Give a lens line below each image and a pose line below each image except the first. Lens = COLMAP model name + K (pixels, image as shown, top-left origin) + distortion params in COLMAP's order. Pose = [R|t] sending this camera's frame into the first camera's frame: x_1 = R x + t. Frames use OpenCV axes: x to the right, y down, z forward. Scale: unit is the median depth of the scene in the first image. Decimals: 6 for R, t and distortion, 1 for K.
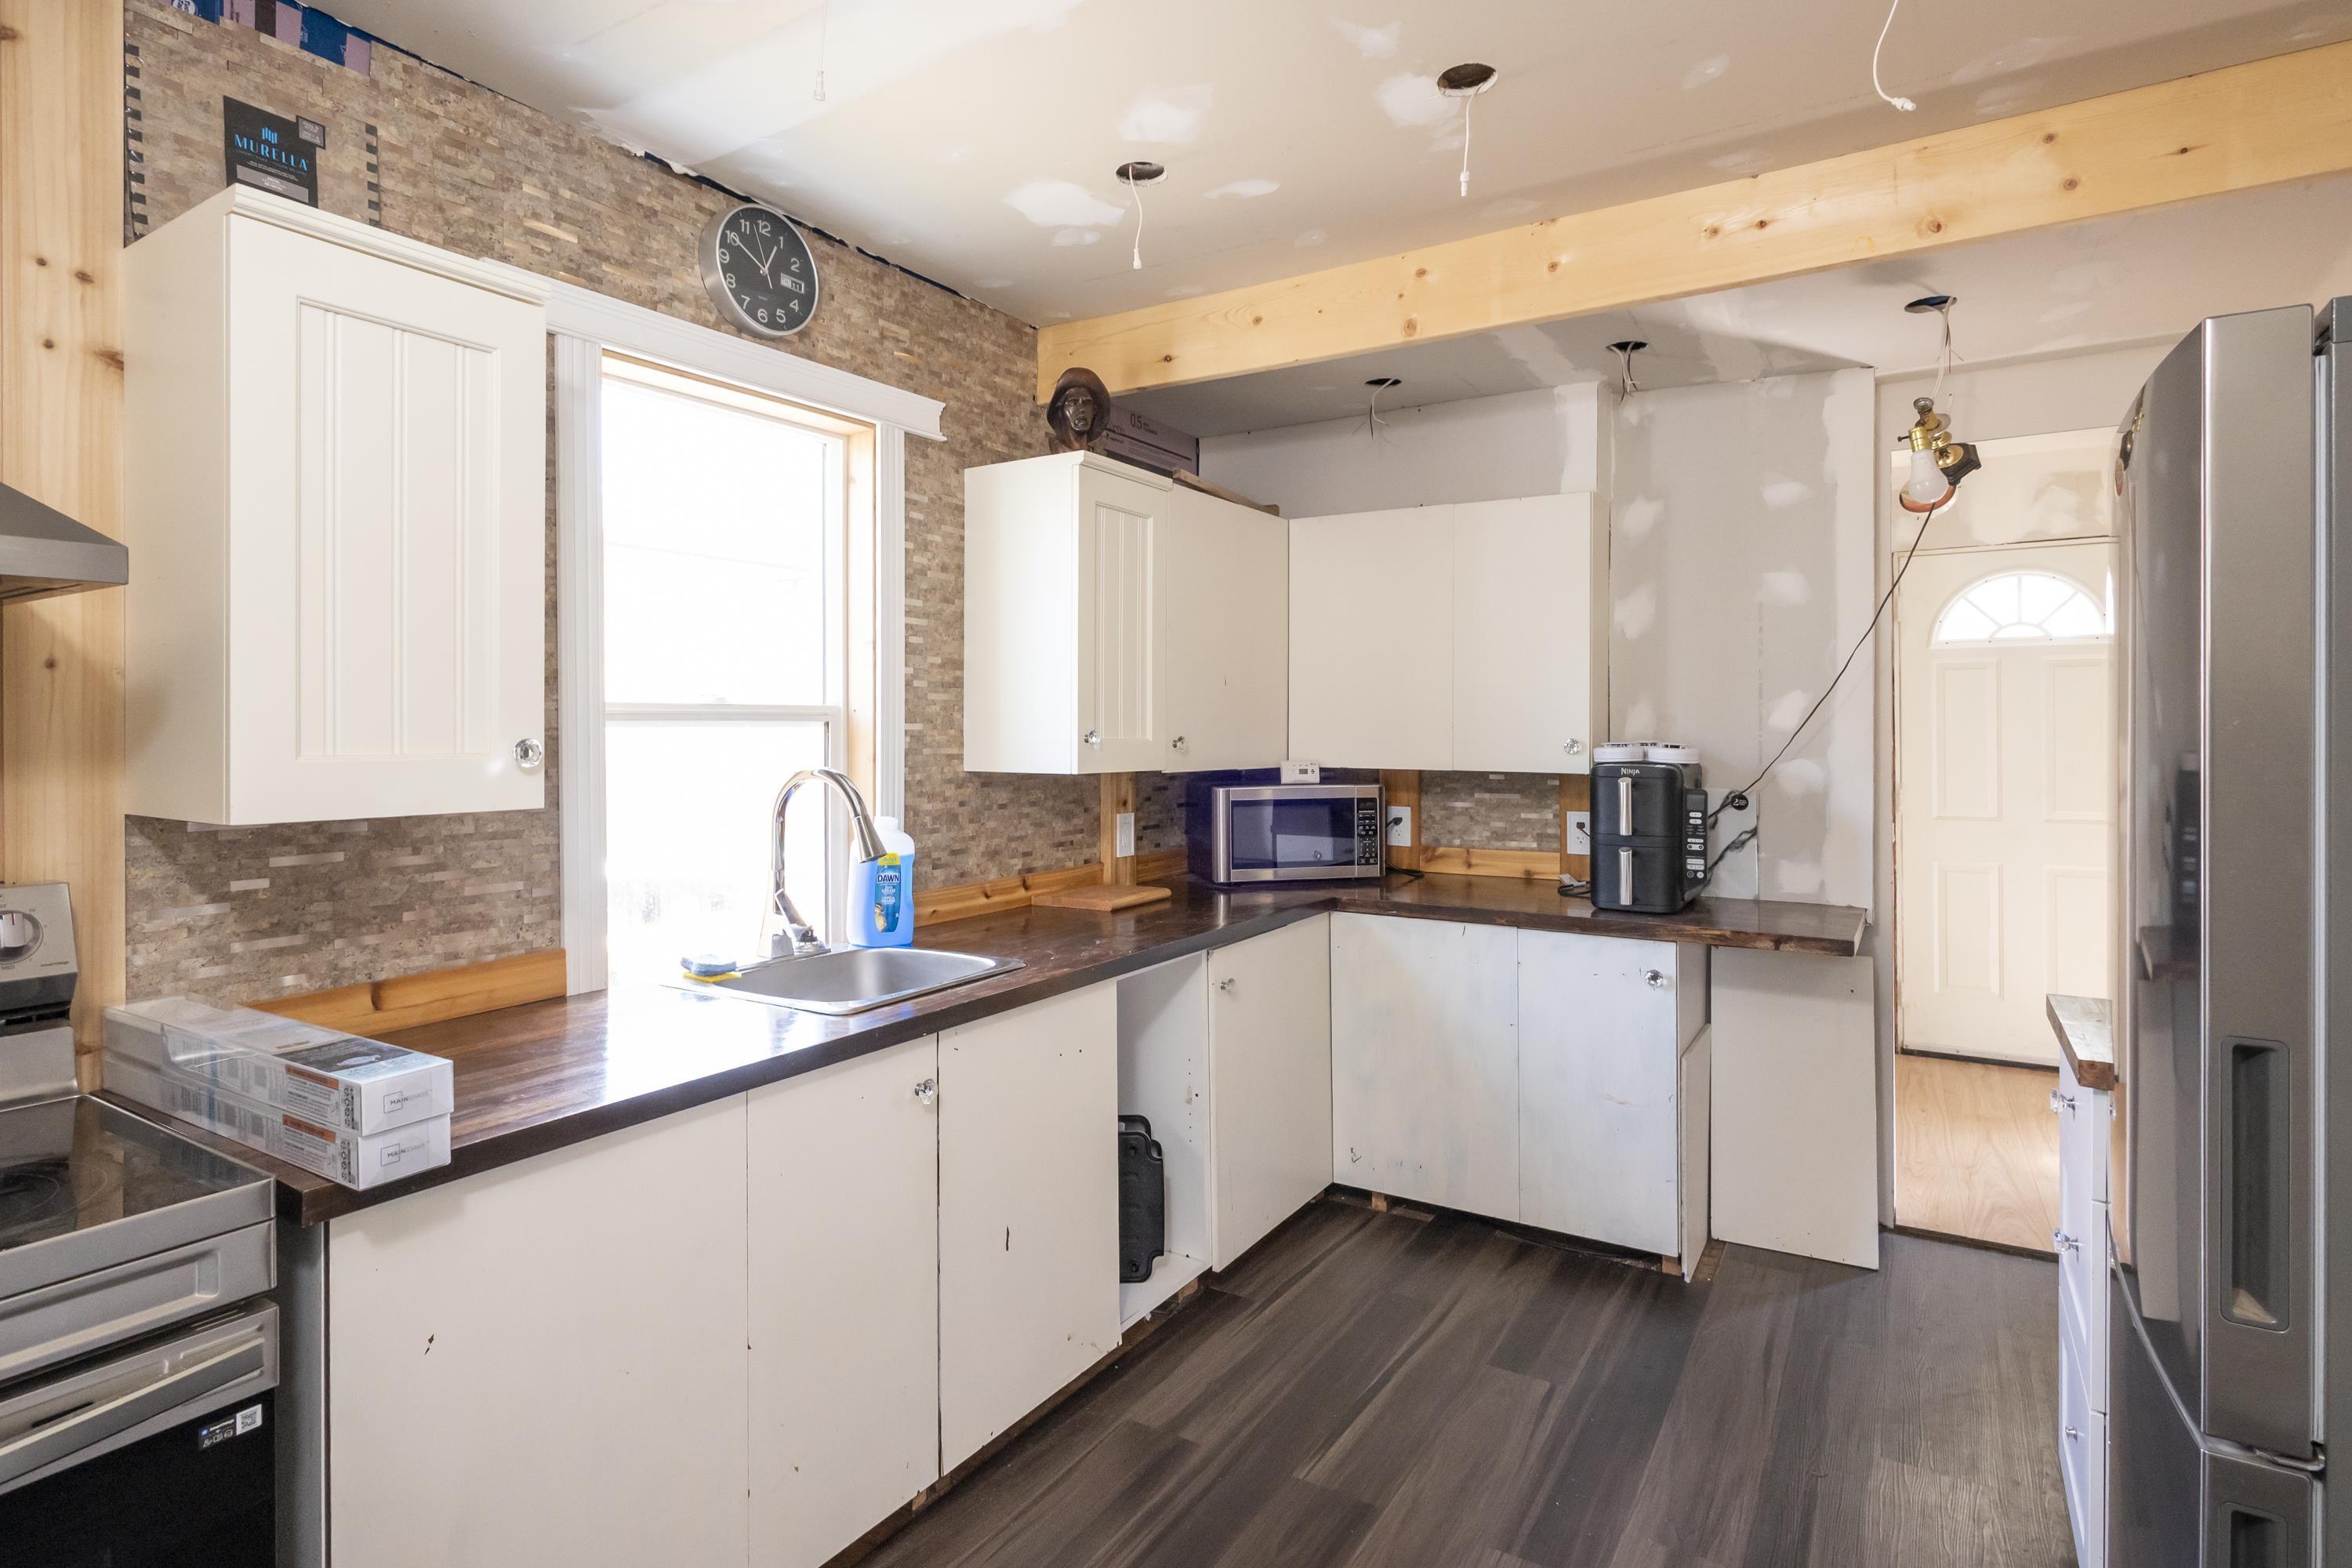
lens RADIAL K [[1213.7, 0, 1149.0], [0, 1213.7, 683.6], [0, 0, 1]] dist [0.001319, 0.003811]
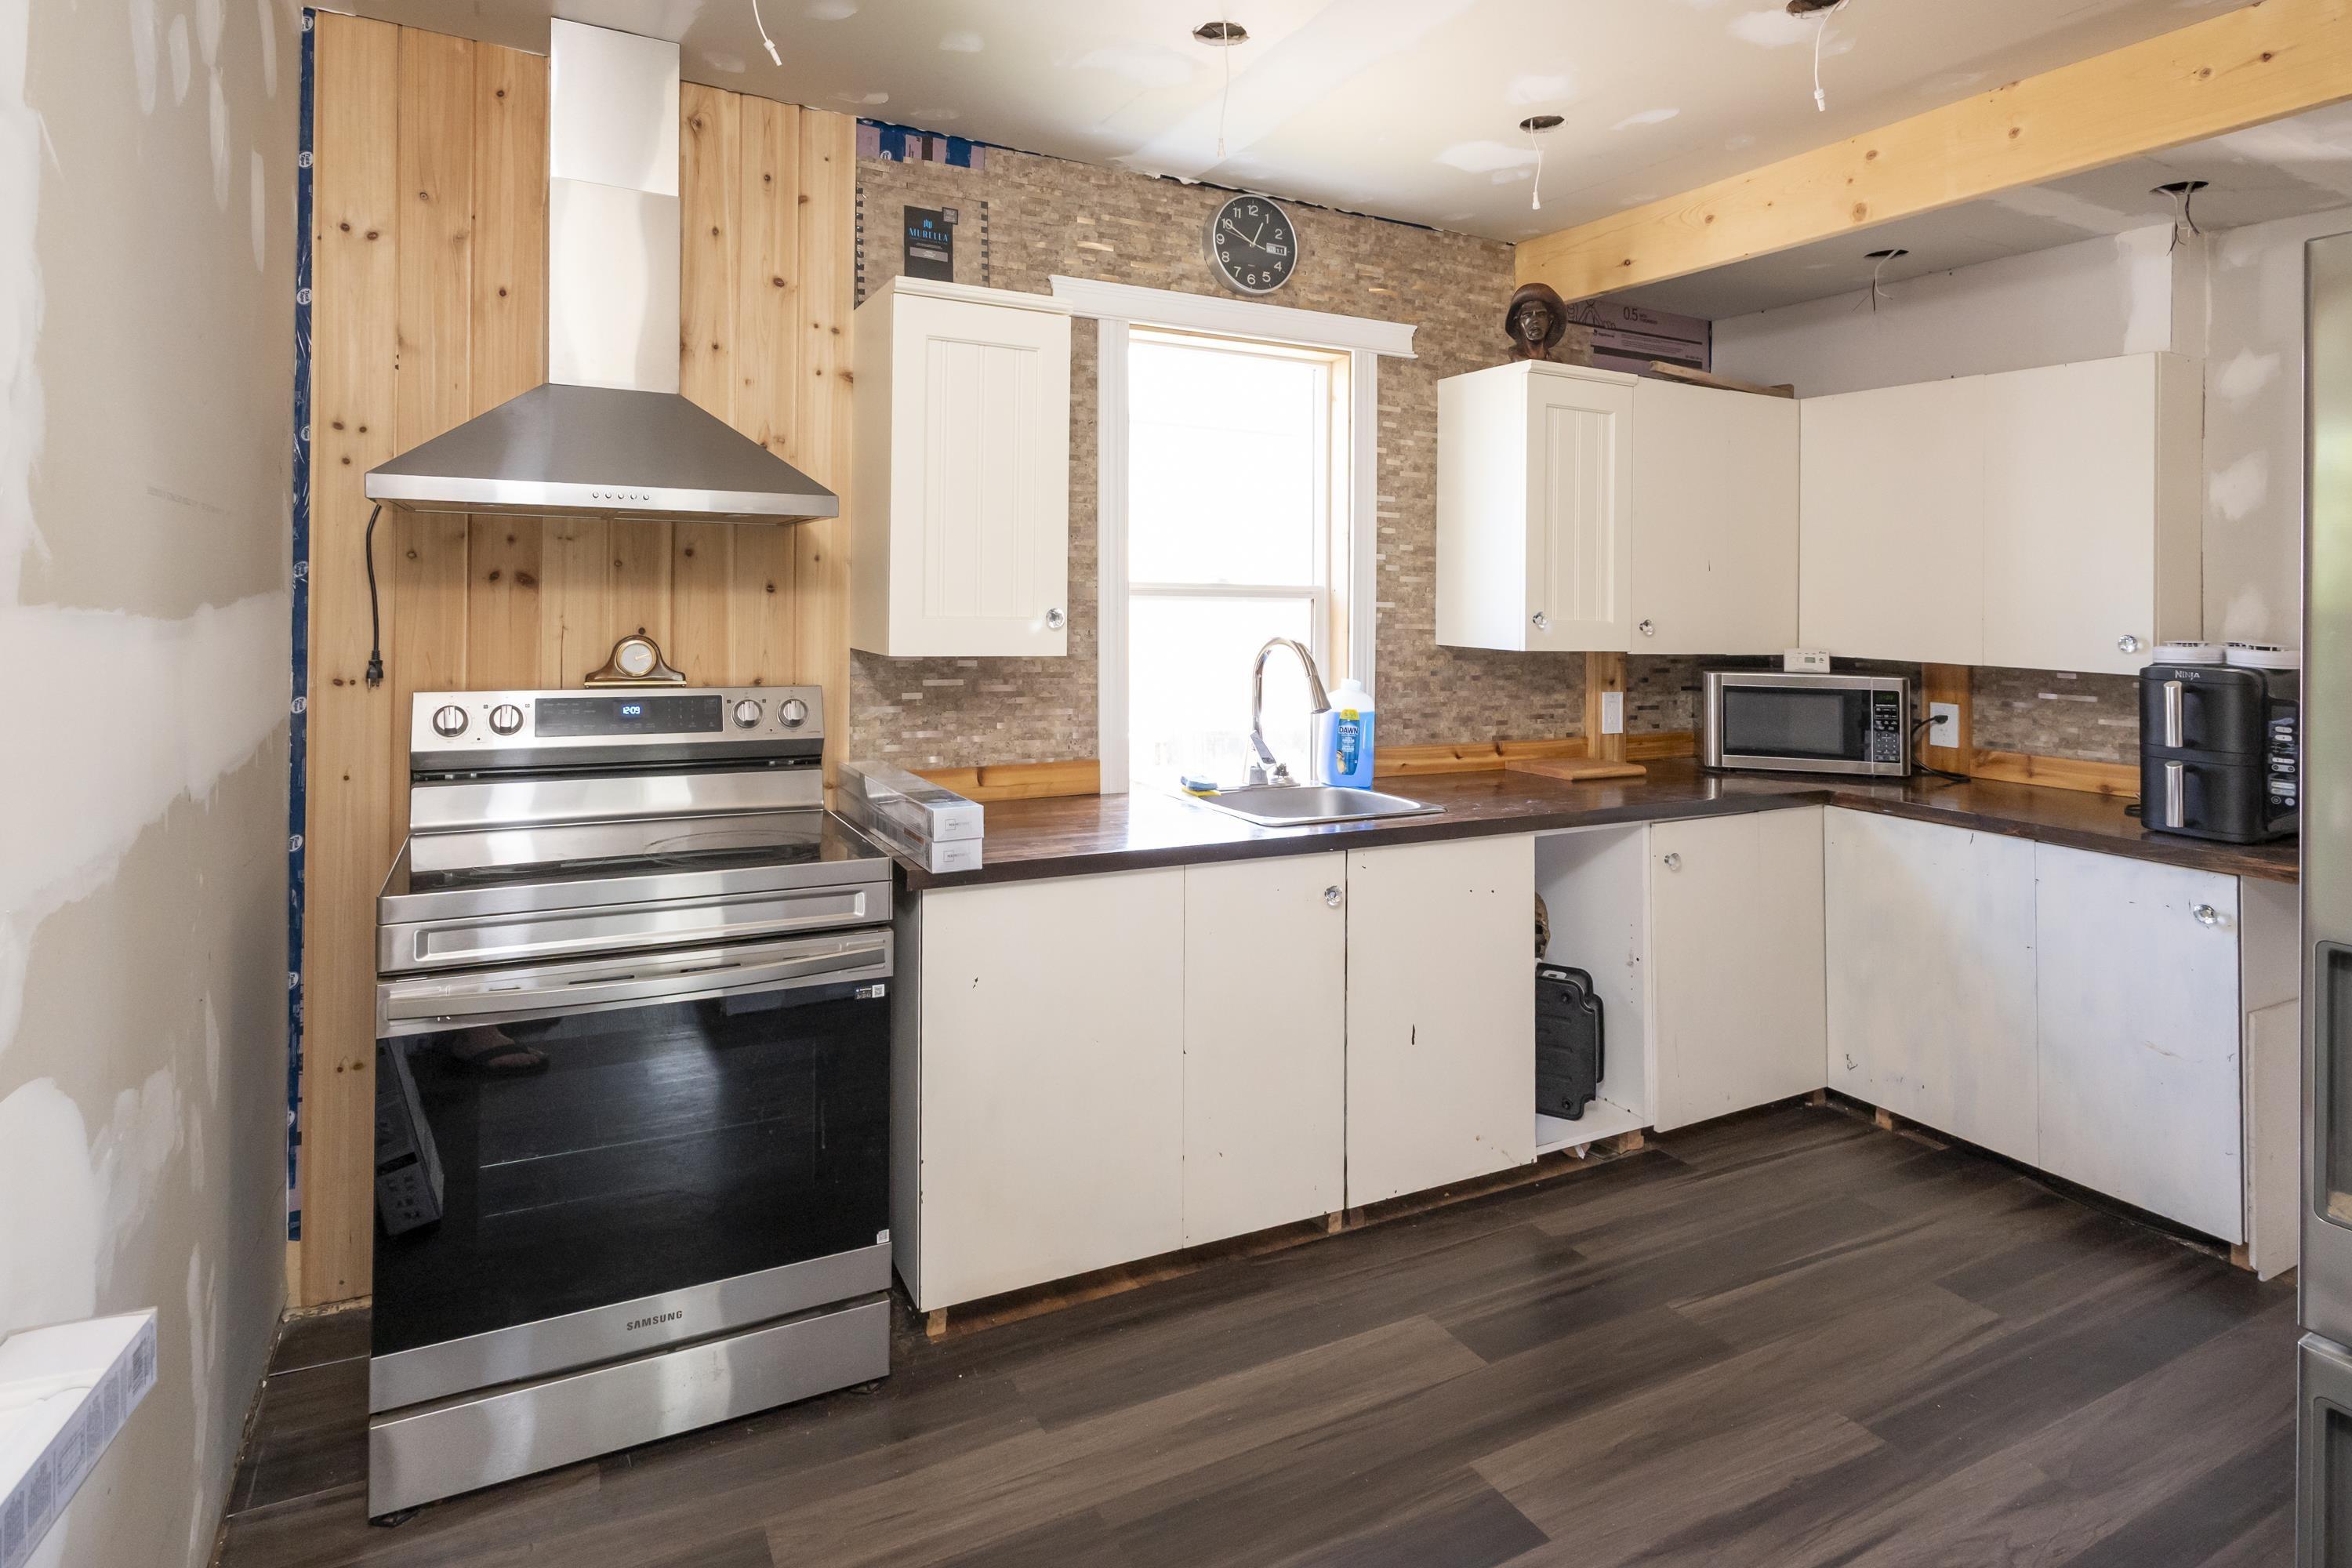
lens RADIAL K [[1237.0, 0, 1137.1], [0, 1237.0, 523.5], [0, 0, 1]] dist [0.000892, 0.001269]
pose [[0.861876, -0.011310, -0.506994, 0.206550], [-0.002117, 0.999662, -0.025899, -0.011642], [0.507115, 0.023395, 0.861561, -0.153402]]
